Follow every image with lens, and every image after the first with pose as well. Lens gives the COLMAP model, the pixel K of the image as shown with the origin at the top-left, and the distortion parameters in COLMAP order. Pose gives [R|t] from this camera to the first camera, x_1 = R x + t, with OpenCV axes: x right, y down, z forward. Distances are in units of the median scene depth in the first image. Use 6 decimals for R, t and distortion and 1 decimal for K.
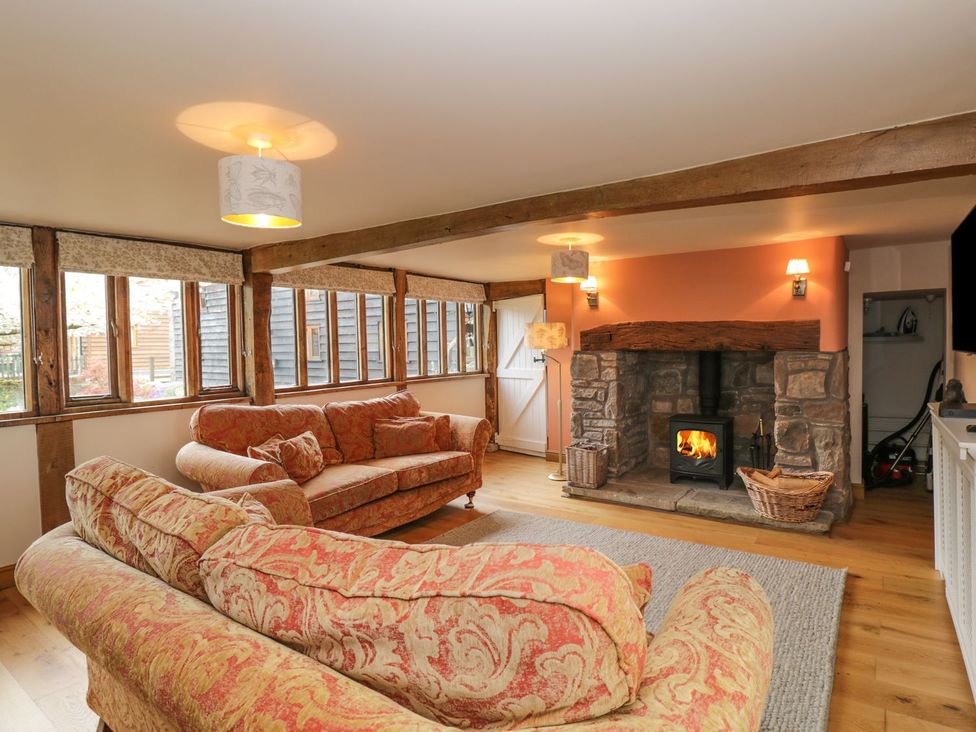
lens RADIAL K [[538.4, 0, 513.7], [0, 538.4, 358.0], [0, 0, 1]] dist [0.000099, -0.016201]
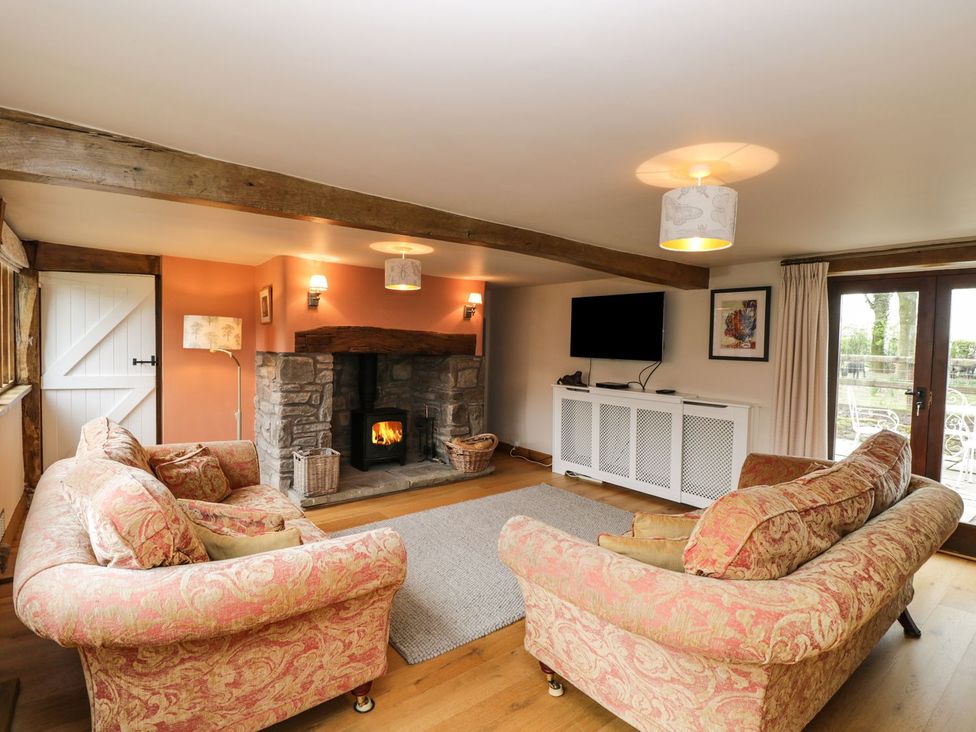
lens RADIAL K [[507.9, 0, 487.8], [0, 507.9, 361.9], [0, 0, 1]] dist [-0.001543, -0.012208]
pose [[0.300688, -0.011693, 0.953651, -0.625192], [-0.004126, 0.999900, 0.013561, -0.011096], [-0.953714, -0.008012, 0.300609, 0.432424]]
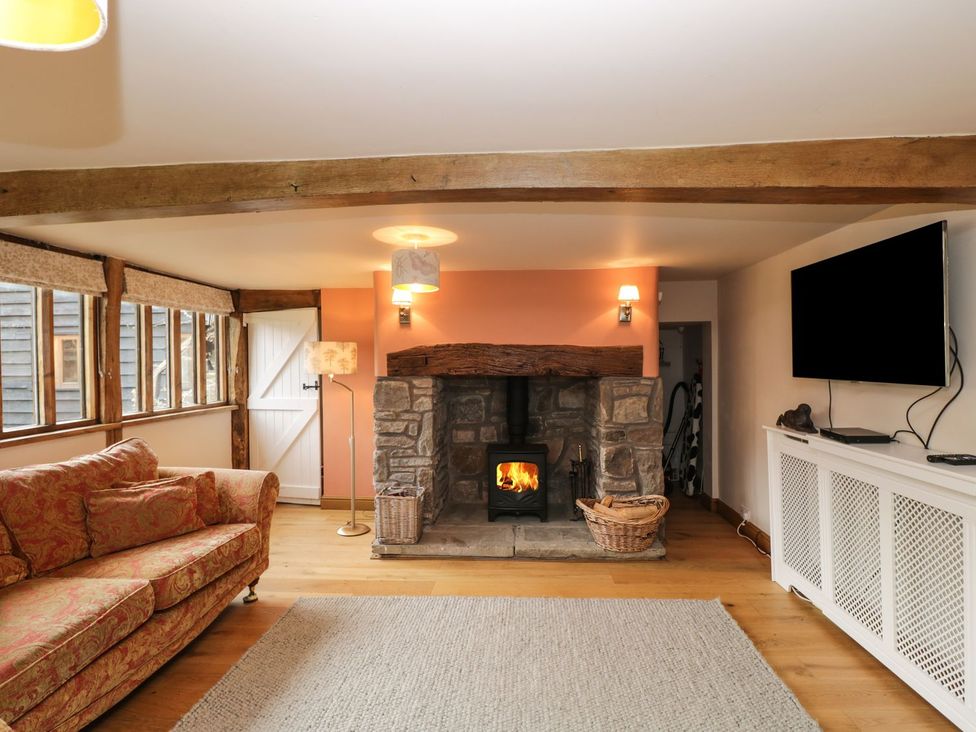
lens RADIAL K [[507.9, 0, 487.8], [0, 507.9, 361.9], [0, 0, 1]] dist [-0.001543, -0.012208]
pose [[0.867088, 0.007333, 0.498101, -0.136796], [0.008988, 0.999499, -0.030362, -0.011230], [-0.498074, 0.030803, 0.866587, 0.246340]]
